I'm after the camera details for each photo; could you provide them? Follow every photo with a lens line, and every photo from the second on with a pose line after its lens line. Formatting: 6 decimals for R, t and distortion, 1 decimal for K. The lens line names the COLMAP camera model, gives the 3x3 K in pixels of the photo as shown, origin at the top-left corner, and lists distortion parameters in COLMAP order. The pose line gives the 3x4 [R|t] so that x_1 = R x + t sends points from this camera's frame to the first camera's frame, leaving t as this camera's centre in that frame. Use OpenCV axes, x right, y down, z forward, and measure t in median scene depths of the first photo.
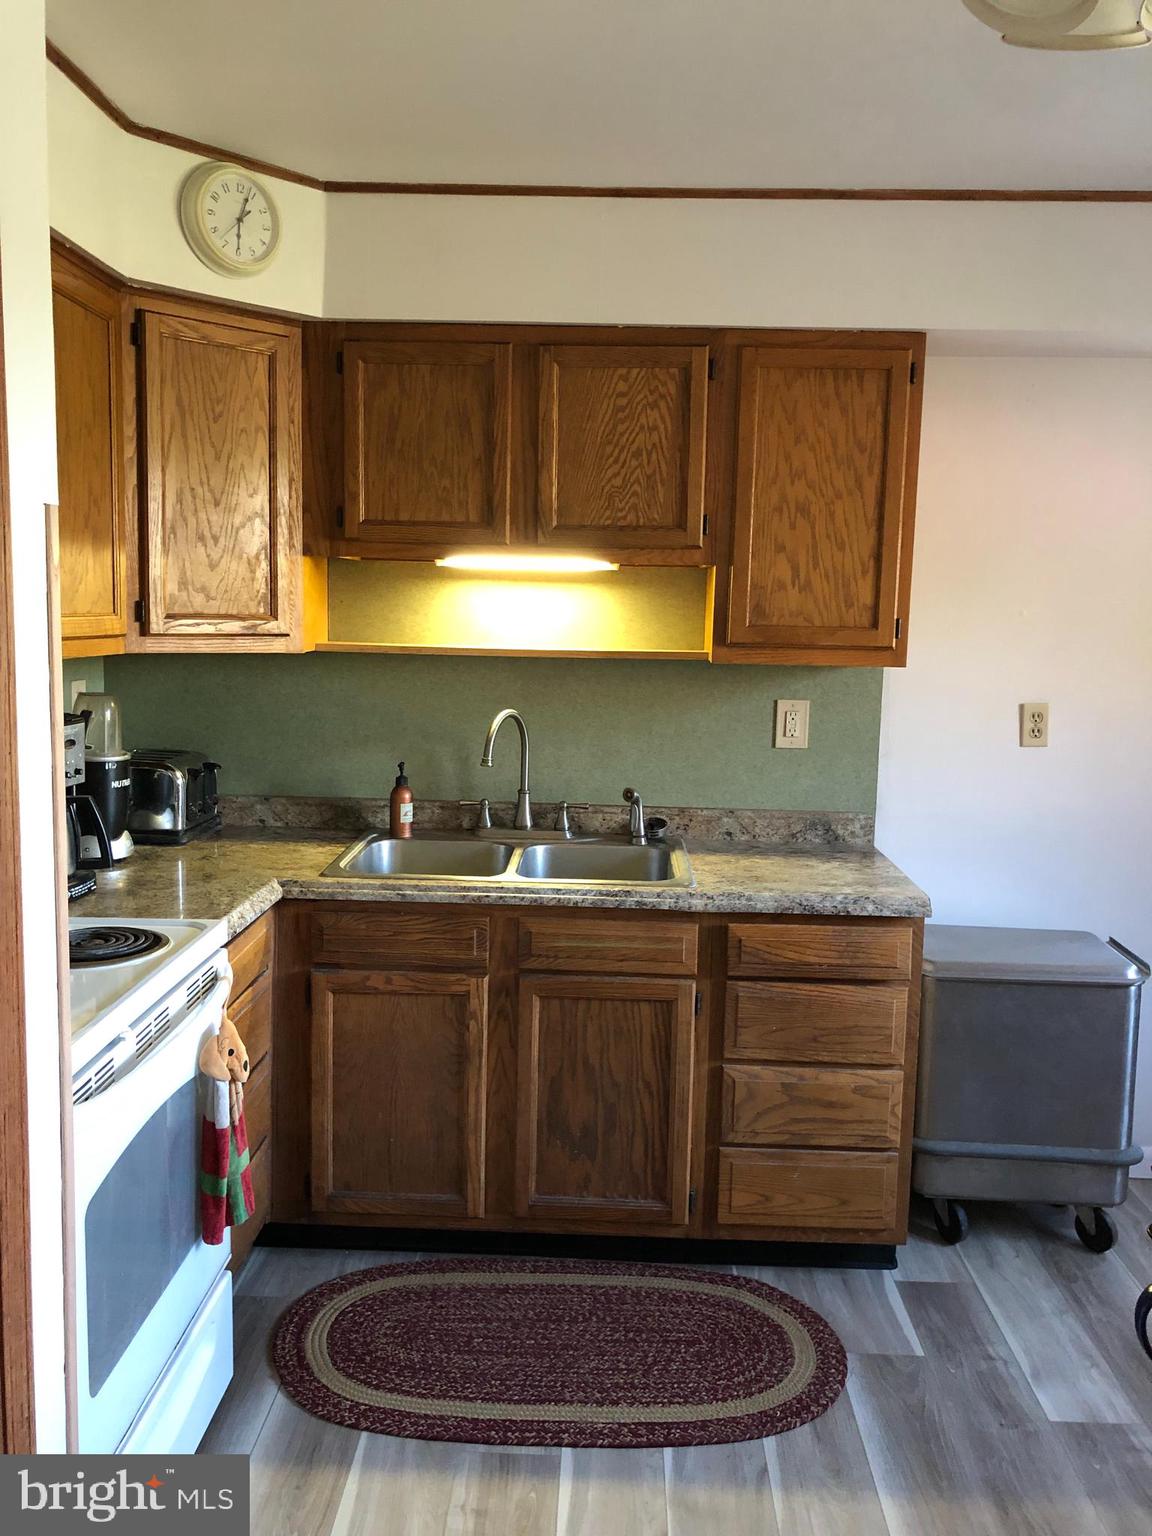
lens RADIAL K [[1252.4, 0, 561.6], [0, 1252.4, 772.9], [0, 0, 1]] dist [0.005238, 0.014091]
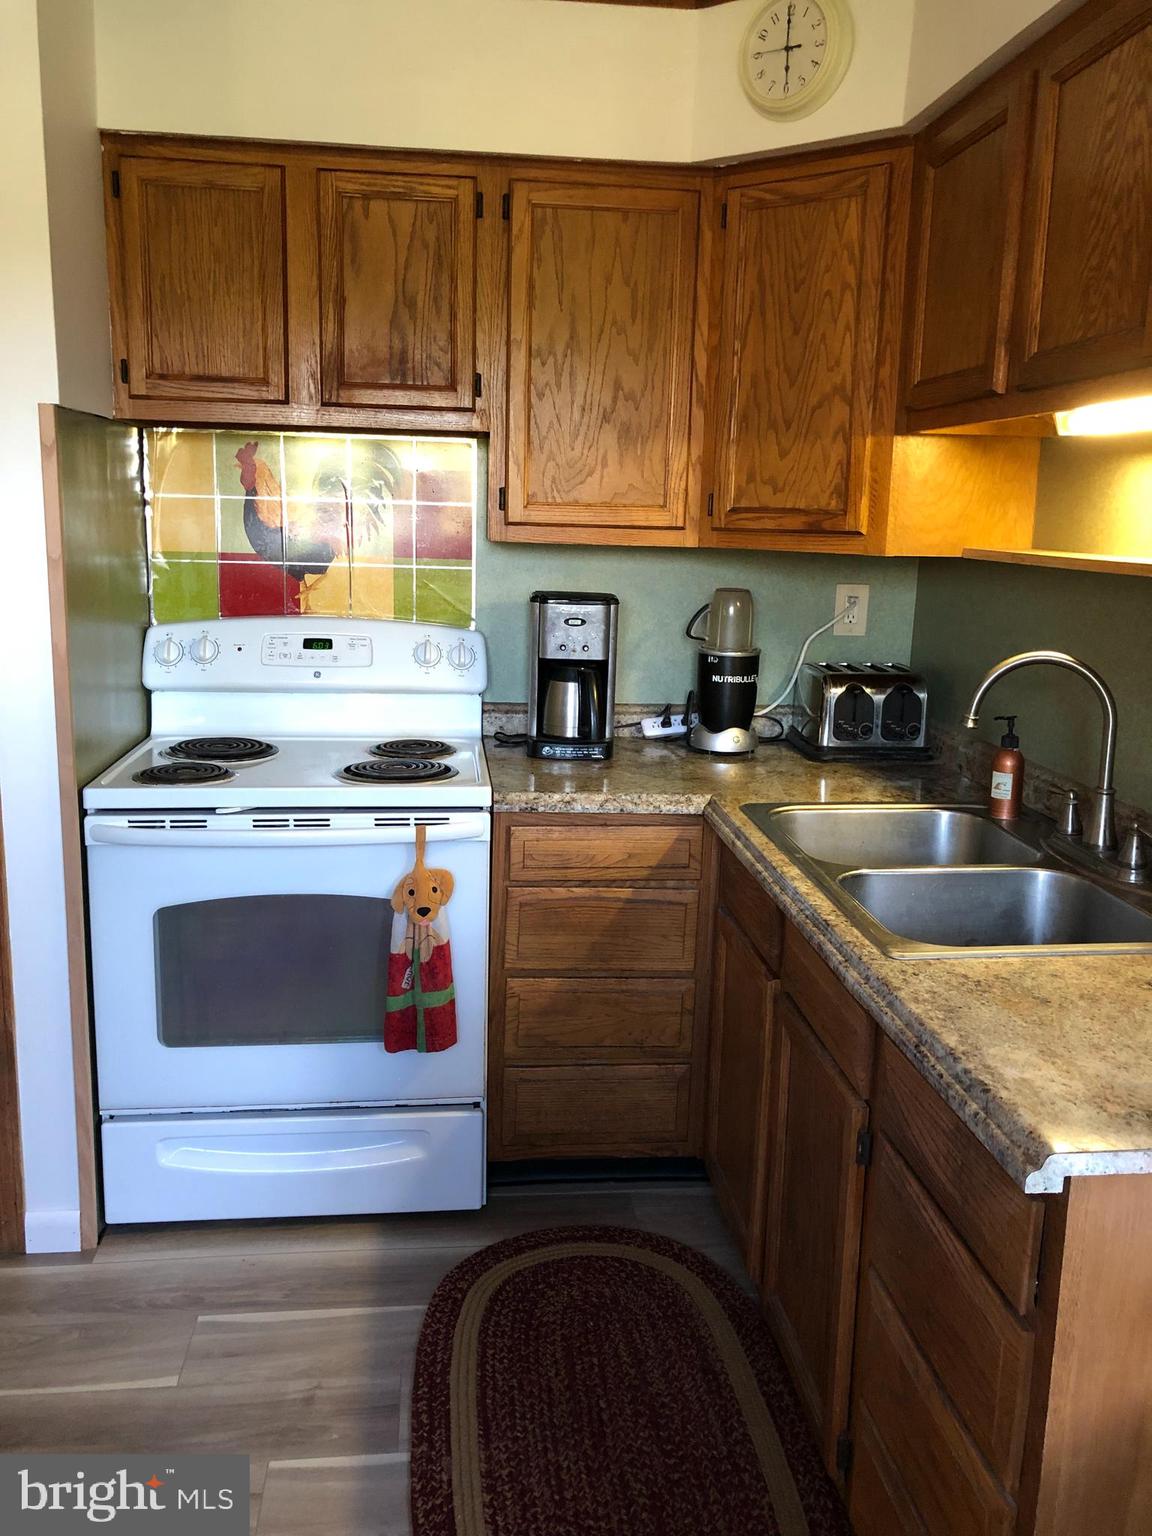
lens RADIAL K [[1252.4, 0, 568.4], [0, 1252.4, 758.5], [0, 0, 1]] dist [0.005238, 0.014091]
pose [[0.137259, 0.175939, -0.974785, 0.631598], [-0.145925, 0.976953, 0.155783, -0.068998], [0.979727, 0.120863, 0.159769, 0.734967]]
